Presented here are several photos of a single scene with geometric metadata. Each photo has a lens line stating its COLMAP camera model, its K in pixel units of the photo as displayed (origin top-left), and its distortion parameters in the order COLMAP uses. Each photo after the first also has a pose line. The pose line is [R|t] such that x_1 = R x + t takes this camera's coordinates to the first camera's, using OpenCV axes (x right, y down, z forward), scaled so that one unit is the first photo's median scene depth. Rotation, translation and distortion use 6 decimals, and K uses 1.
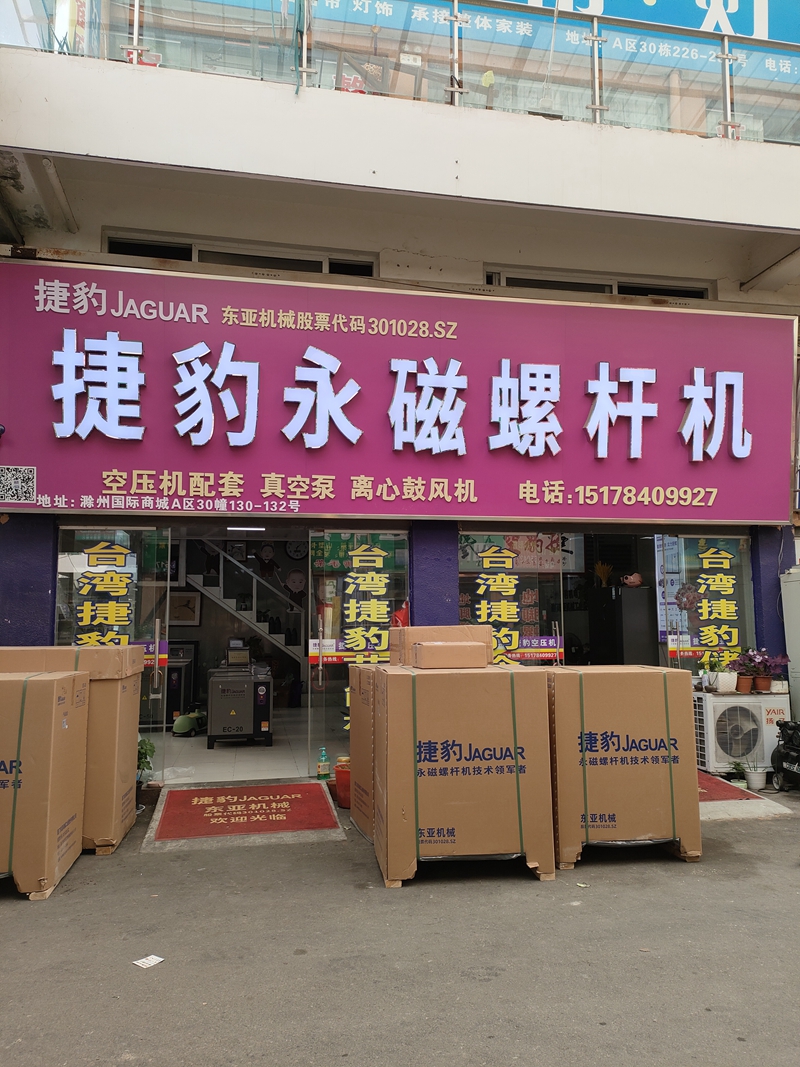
lens RADIAL K [[781.2, 0, 395.9], [0, 781.2, 536.4], [0, 0, 1]] dist [0.044703, -0.039670]
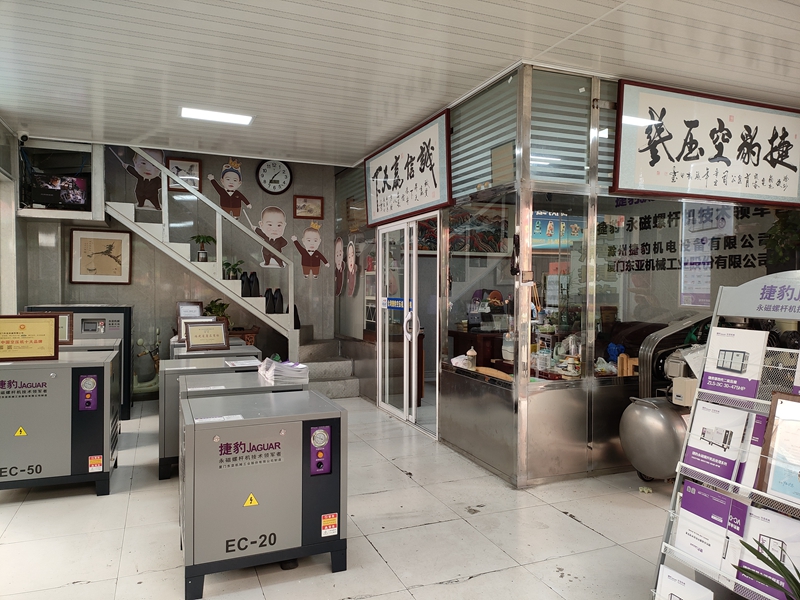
lens RADIAL K [[585.8, 0, 401.6], [0, 585.8, 297.6], [0, 0, 1]] dist [0.044703, -0.039670]
pose [[0.978533, 0.008051, 0.205934, -0.240901], [-0.034308, 0.991657, 0.124254, 0.105053], [-0.203215, -0.128652, 0.970645, 0.877567]]
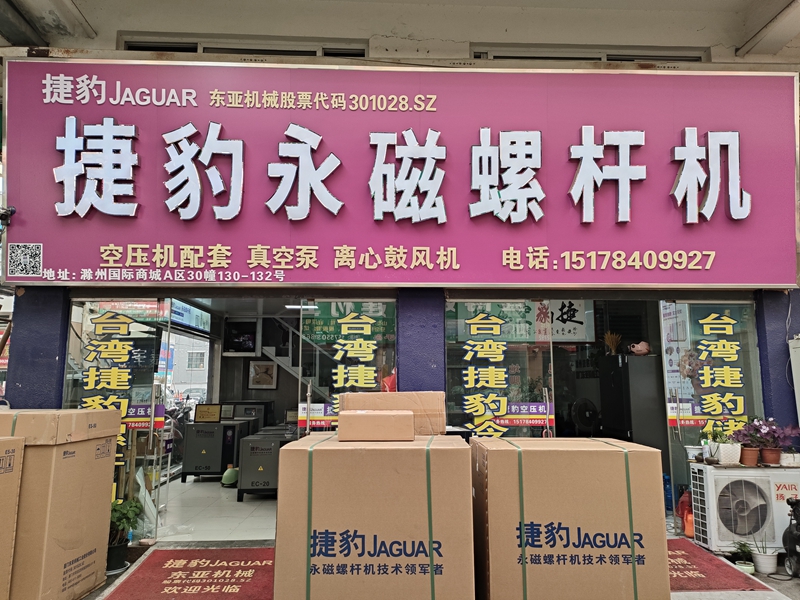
lens RADIAL K [[585.8, 0, 400.2], [0, 585.8, 299.4], [0, 0, 1]] dist [0.044703, -0.039670]
pose [[0.989196, -0.016370, -0.145679, 0.139426], [0.010839, 0.999193, -0.038678, 0.024240], [0.146195, 0.036681, 0.988576, 0.240235]]
